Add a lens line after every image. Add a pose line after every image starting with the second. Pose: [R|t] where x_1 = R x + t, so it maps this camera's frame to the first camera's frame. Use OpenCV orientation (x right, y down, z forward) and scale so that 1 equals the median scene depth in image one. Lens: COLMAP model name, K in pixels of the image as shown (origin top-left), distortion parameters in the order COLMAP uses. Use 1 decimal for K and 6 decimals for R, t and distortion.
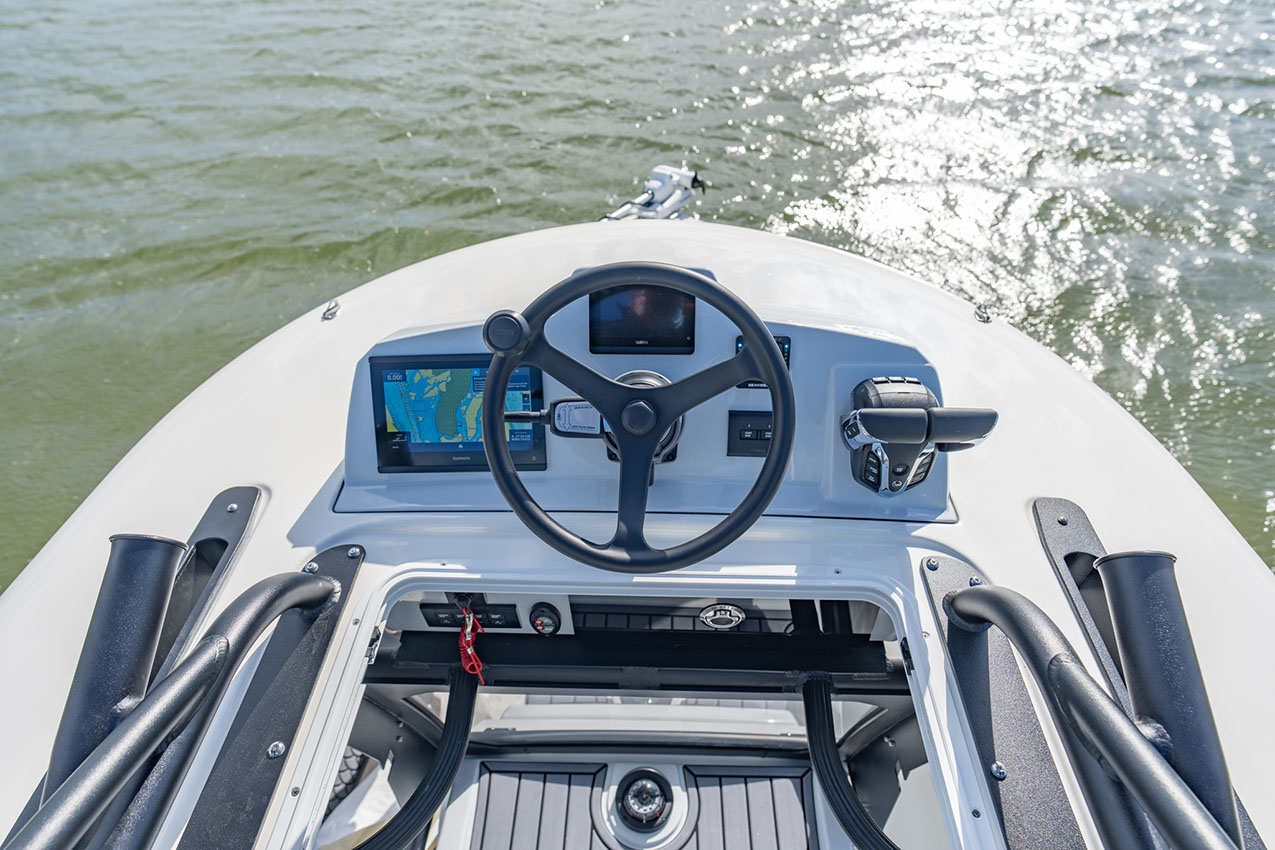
lens RADIAL K [[709.0, 0, 632.3], [0, 709.0, 422.0], [0, 0, 1]] dist [-0.003905, 0.000917]
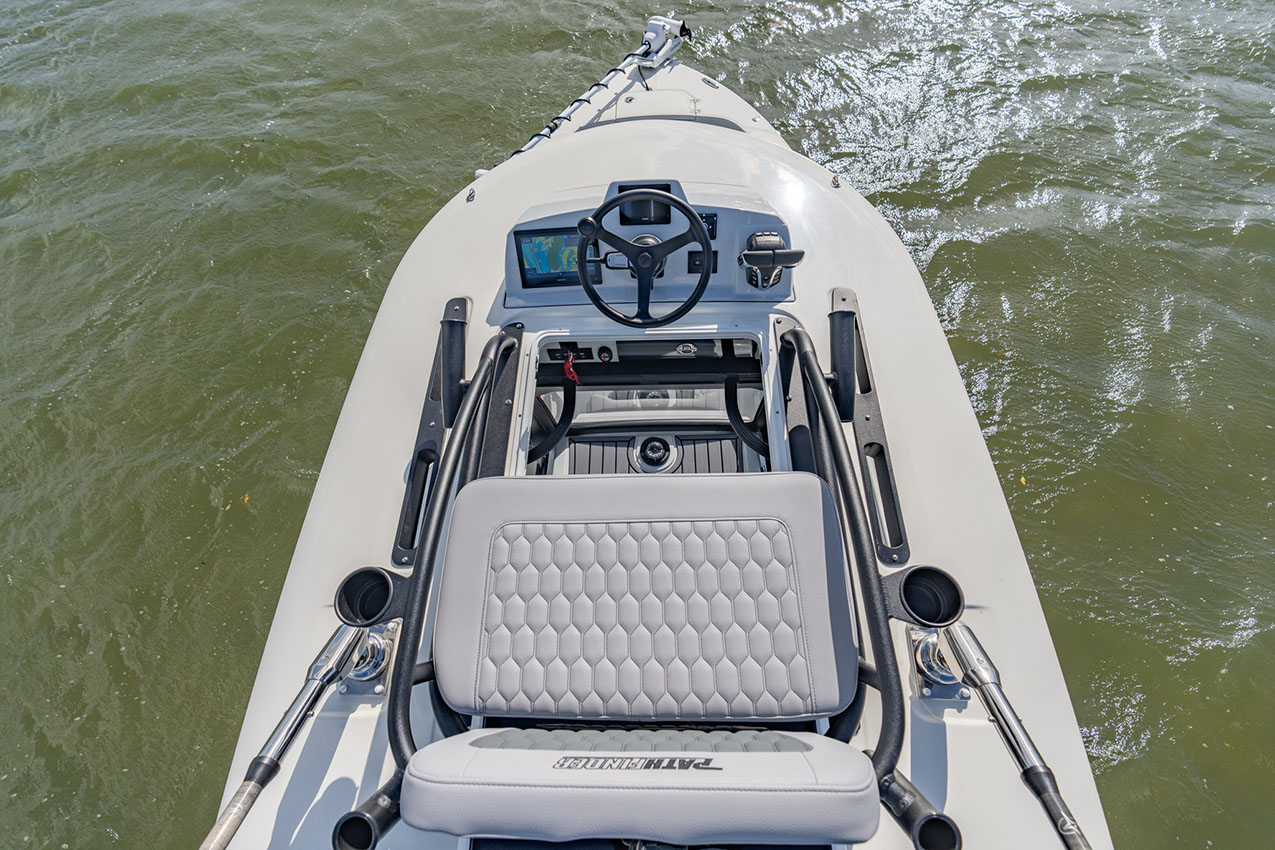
lens RADIAL K [[570.8, 0, 637.5], [0, 570.8, 425.0], [0, 0, 1]] dist [-0.001600, 0.000245]
pose [[0.999161, -0.037547, -0.016382, -0.004370], [0.040862, 0.941882, 0.333448, -0.102444], [0.002910, -0.333838, 0.942626, -0.764610]]
